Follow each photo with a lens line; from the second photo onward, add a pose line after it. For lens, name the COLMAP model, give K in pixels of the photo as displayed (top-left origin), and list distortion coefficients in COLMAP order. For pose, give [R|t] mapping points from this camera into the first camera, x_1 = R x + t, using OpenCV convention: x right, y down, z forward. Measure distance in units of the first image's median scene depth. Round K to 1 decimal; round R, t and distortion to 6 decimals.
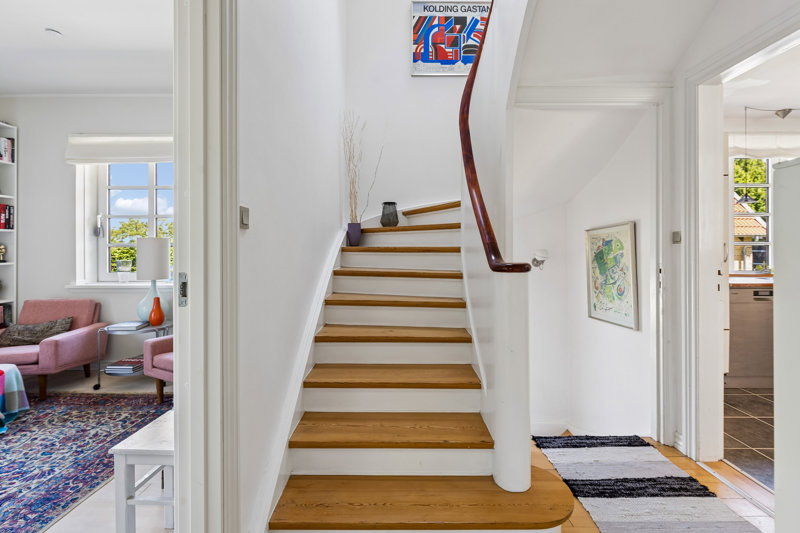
lens RADIAL K [[367.6, 0, 408.9], [0, 367.6, 249.5], [0, 0, 1]] dist [-0.001473, -0.000227]
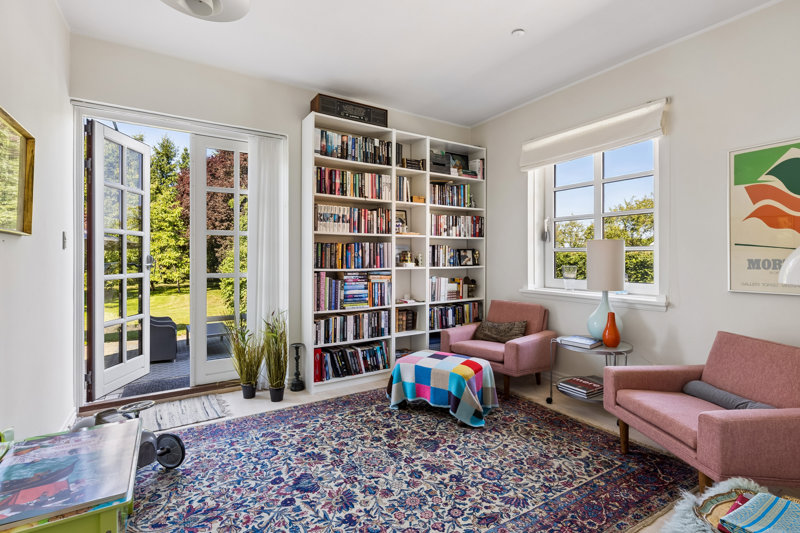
lens RADIAL K [[385.9, 0, 401.8], [0, 385.9, 260.0], [0, 0, 1]] dist [-0.002968, -0.000249]
pose [[0.531070, 0.008830, -0.847282, -0.350166], [-0.000306, 0.999948, 0.010229, 0.009197], [0.847328, -0.005173, 0.531045, 0.256033]]
